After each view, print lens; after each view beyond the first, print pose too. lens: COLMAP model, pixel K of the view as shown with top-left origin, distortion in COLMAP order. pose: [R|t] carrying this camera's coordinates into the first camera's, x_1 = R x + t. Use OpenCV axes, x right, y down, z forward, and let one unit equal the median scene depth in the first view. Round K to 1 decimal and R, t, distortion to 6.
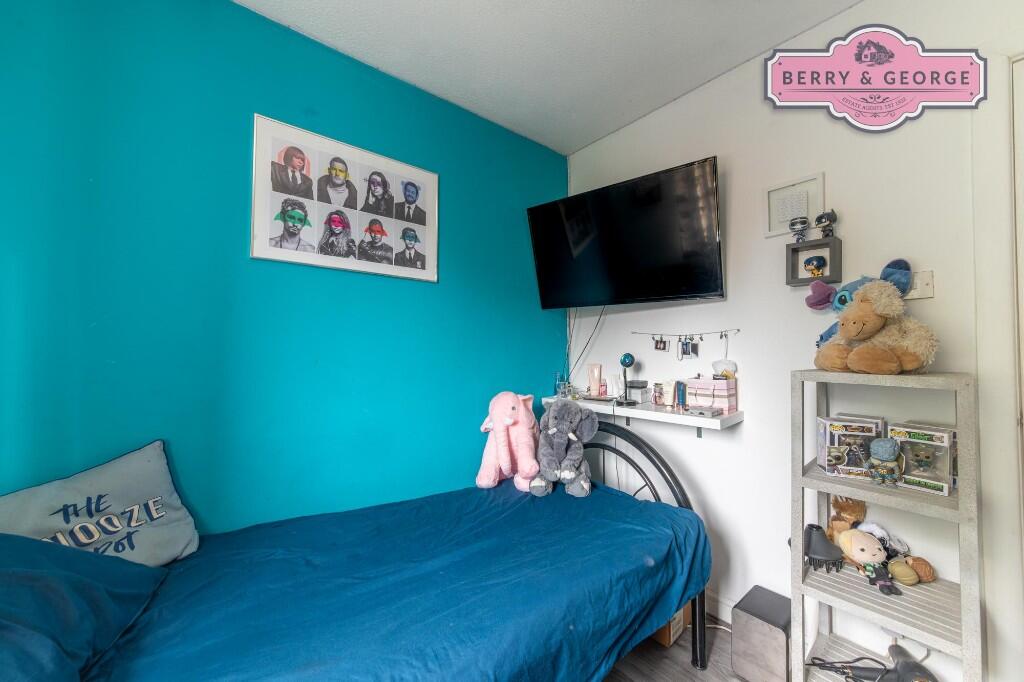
lens RADIAL K [[390.5, 0, 512.0], [0, 390.5, 341.0], [0, 0, 1]] dist [0.000023, 0.000047]
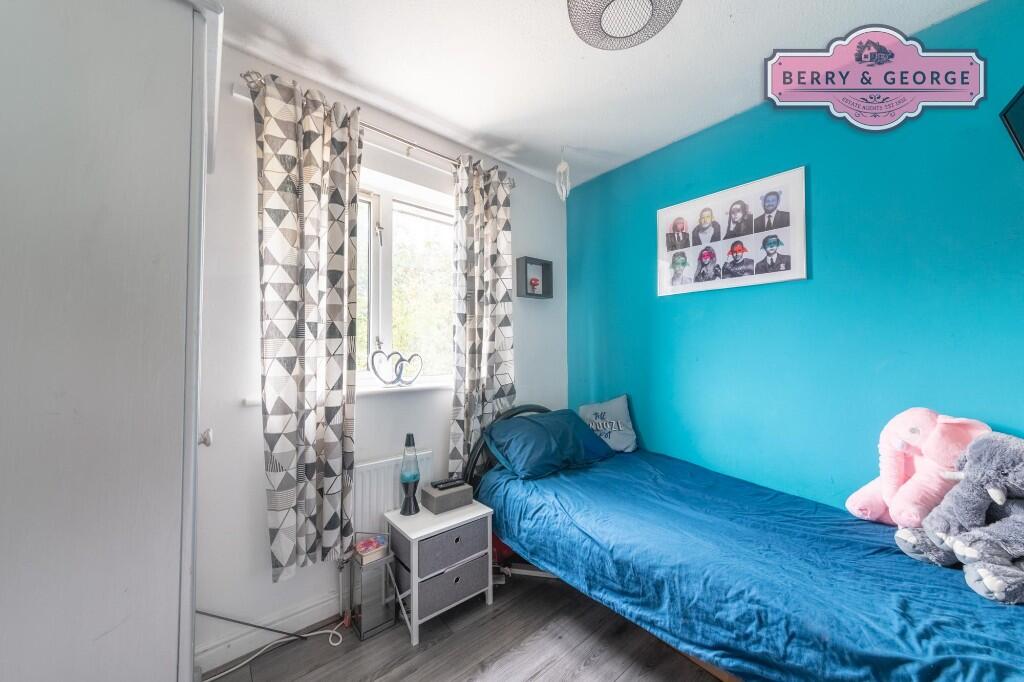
lens RADIAL K [[356.0, 0, 512.0], [0, 356.0, 341.0], [0, 0, 1]] dist [0.000040, 0.000008]
pose [[0.004924, -0.028694, -0.999576, 0.737629], [0.027412, 0.999216, -0.028548, 0.007785], [0.999612, -0.027260, 0.005706, 0.295463]]
